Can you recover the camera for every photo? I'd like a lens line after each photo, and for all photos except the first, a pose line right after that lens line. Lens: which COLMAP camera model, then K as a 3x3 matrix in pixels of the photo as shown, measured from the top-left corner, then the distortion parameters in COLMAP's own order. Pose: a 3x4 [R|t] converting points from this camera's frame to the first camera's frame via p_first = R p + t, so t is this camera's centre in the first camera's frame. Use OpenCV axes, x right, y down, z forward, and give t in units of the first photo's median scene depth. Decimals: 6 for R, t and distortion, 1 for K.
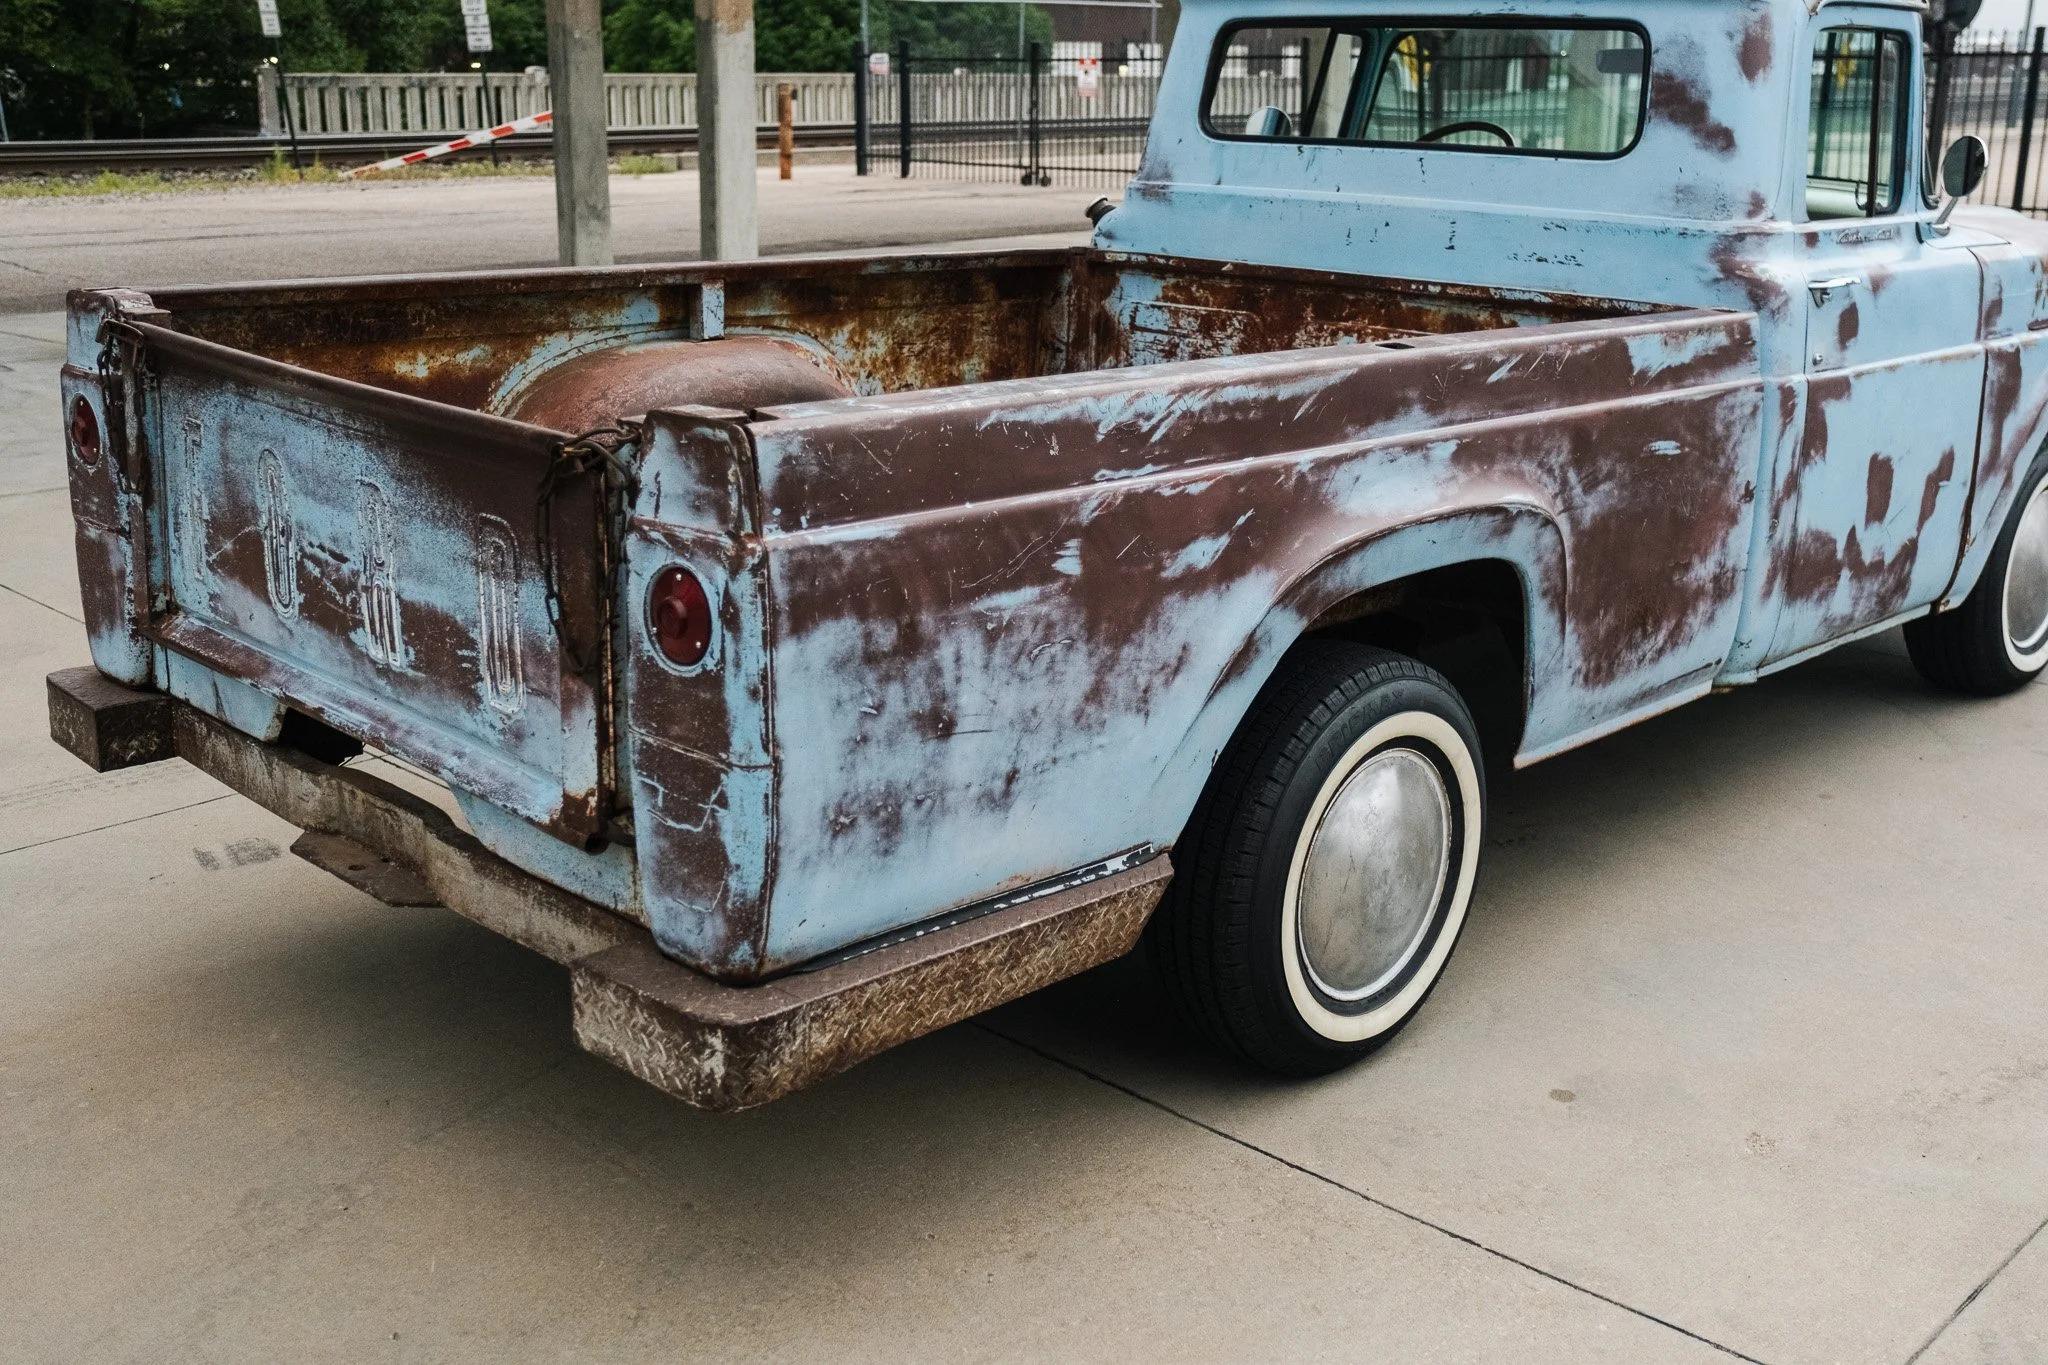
lens RADIAL K [[2161.8, 0, 1037.6], [0, 2161.8, 675.8], [0, 0, 1]] dist [0.004558, 0.000000]
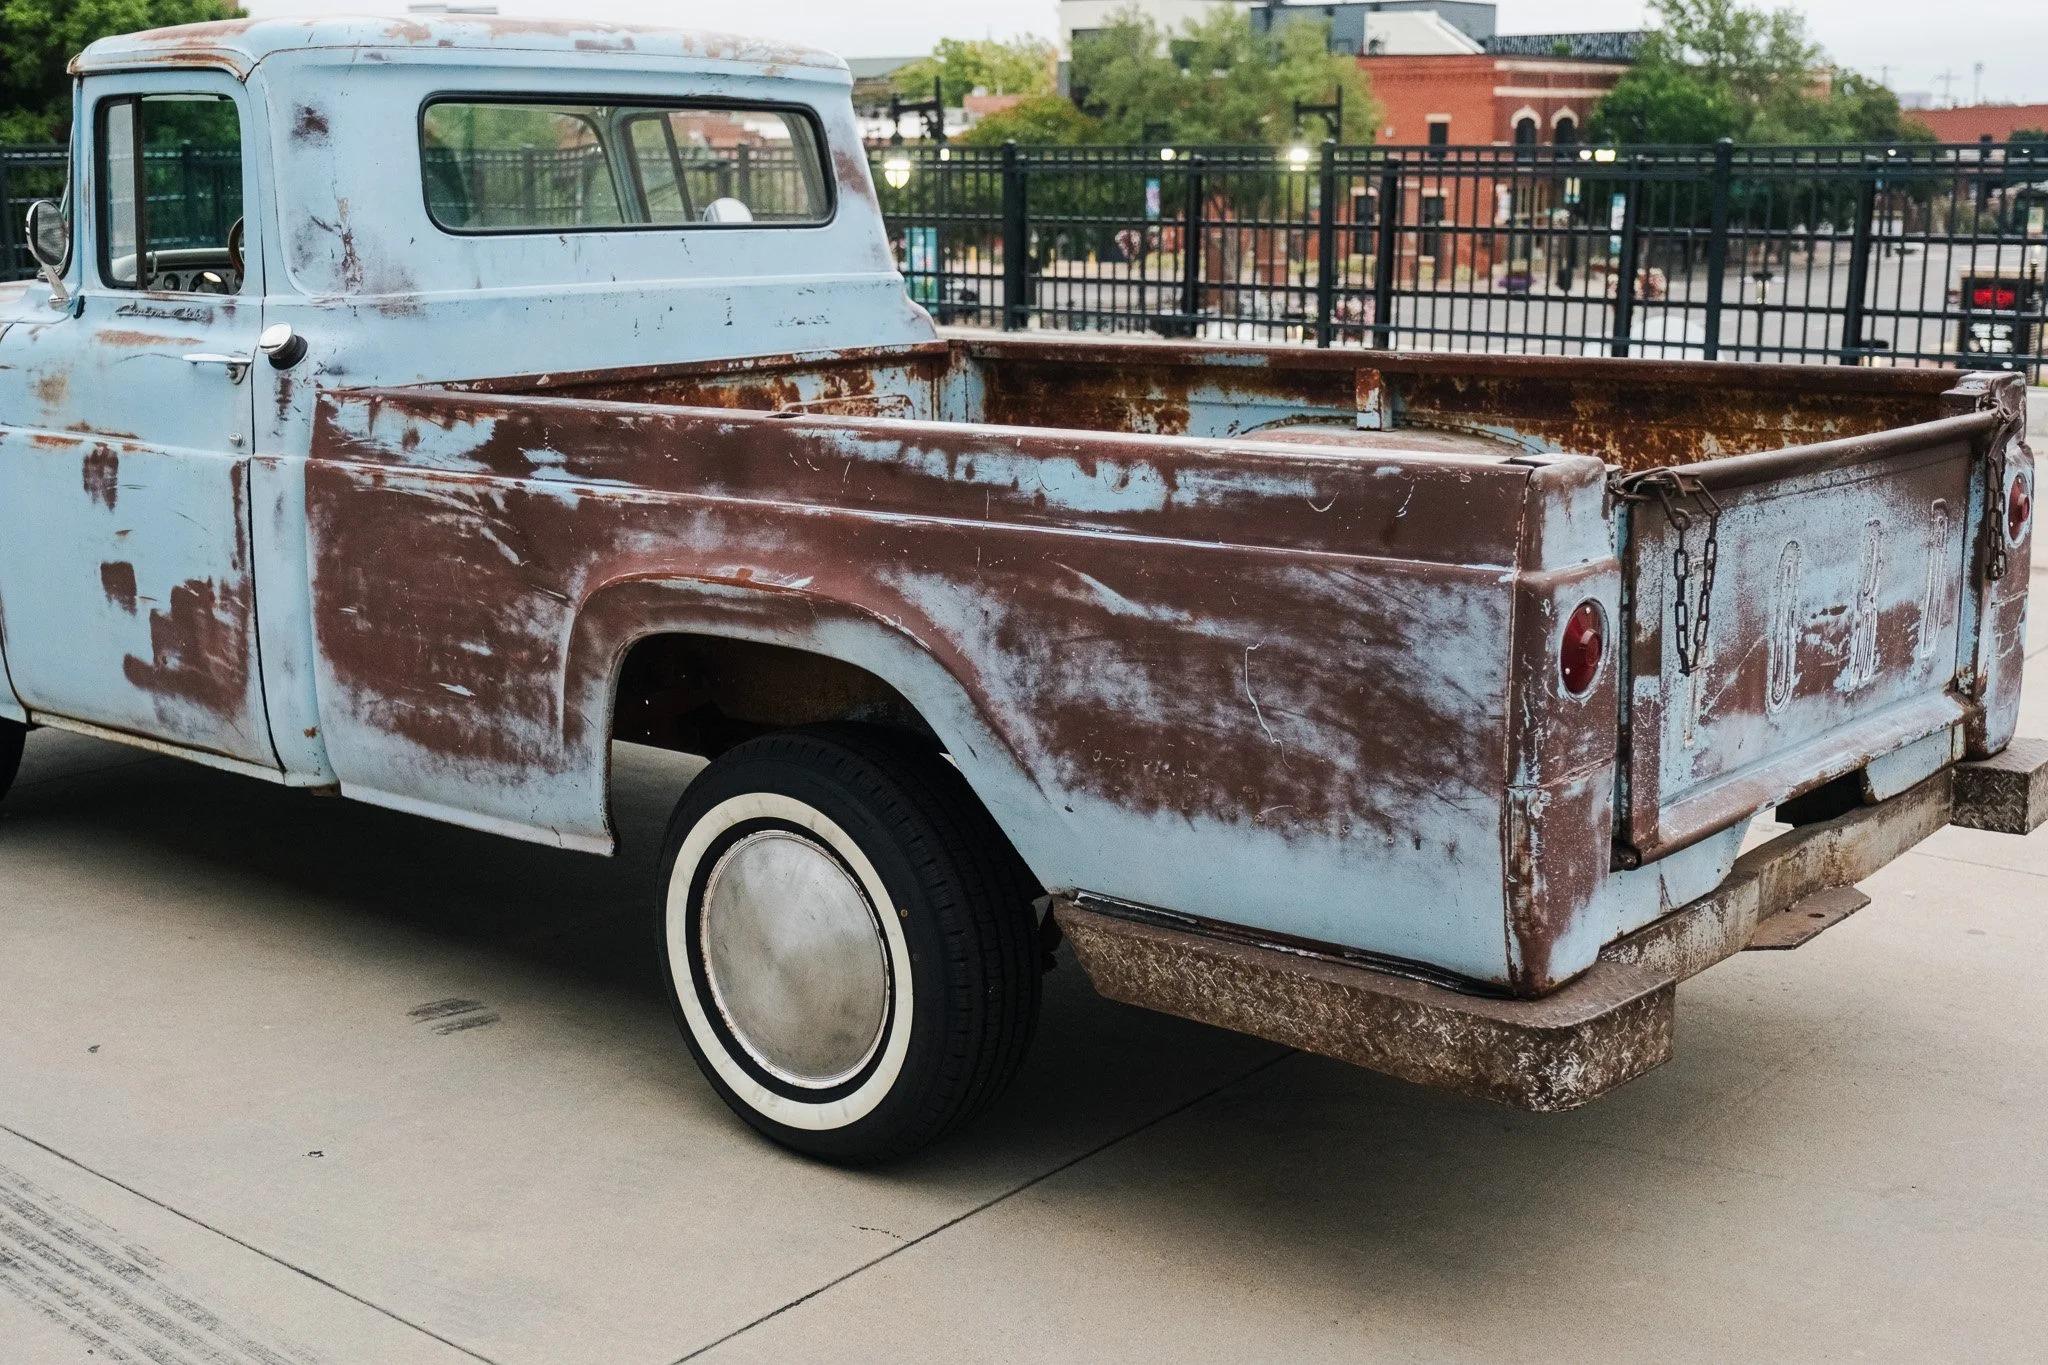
lens RADIAL K [[2437.9, 0, 1041.2], [0, 2437.9, 690.4], [0, 0, 1]] dist [0.010207, 0.000000]
pose [[-0.089221, -0.226572, 0.969899, -1.045467], [0.270025, 0.931812, 0.242514, -0.298511], [-0.958711, 0.283535, -0.021957, 1.014212]]
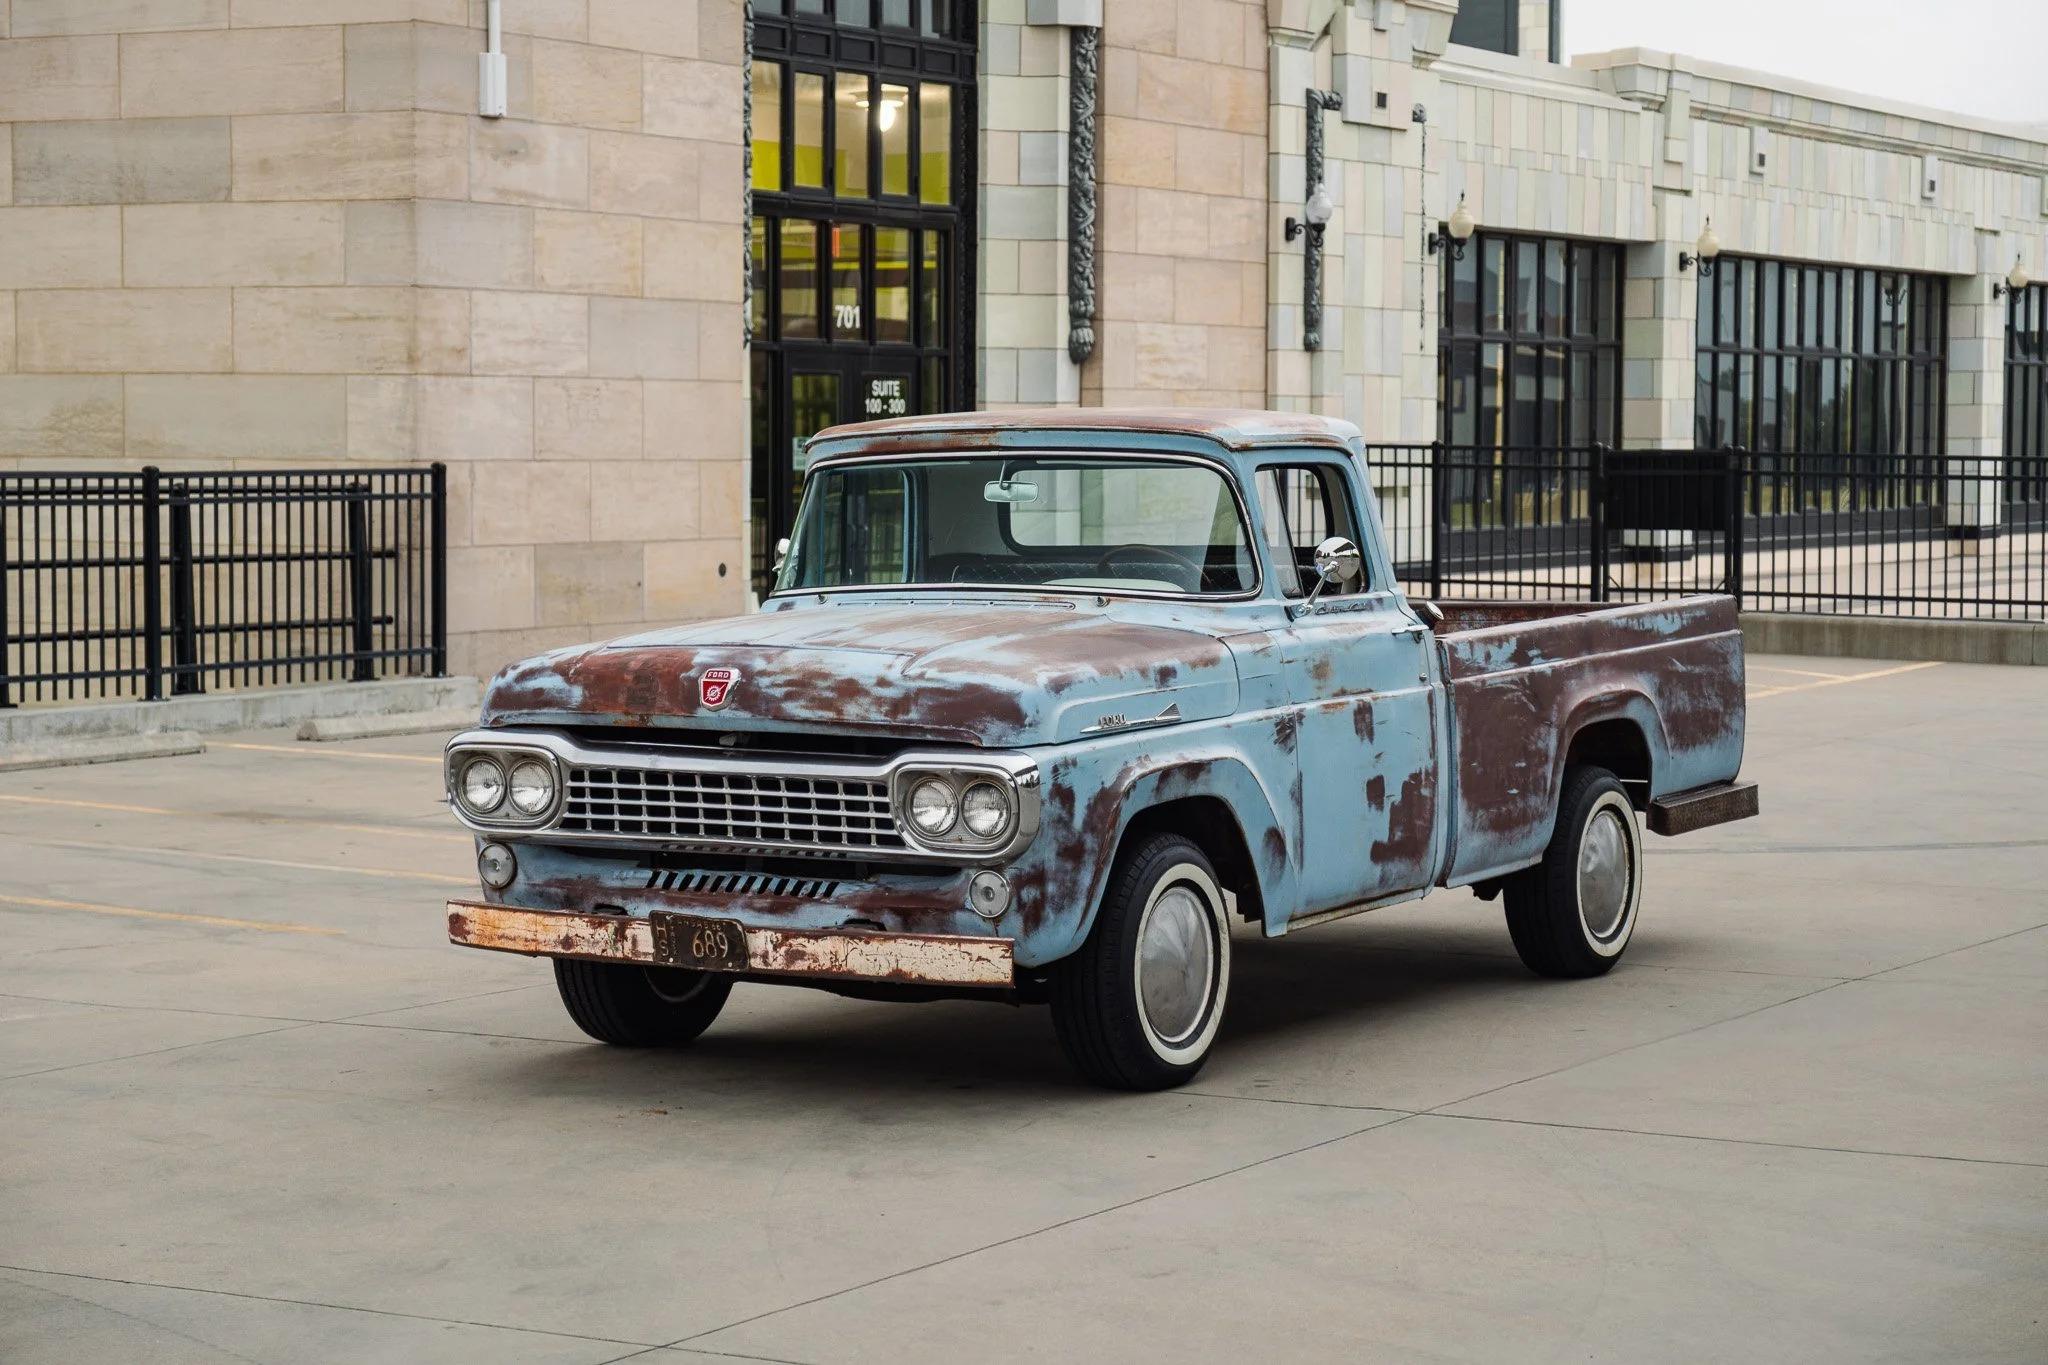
lens RADIAL K [[4311.7, 0, 1026.2], [0, 4311.7, 680.3], [0, 0, 1]] dist [0.082831, 0.000000]
pose [[-0.968822, 0.005347, -0.247700, 1.062437], [-0.074965, 0.946578, 0.313640, -1.155484], [0.236145, 0.322430, -0.916665, 3.986138]]
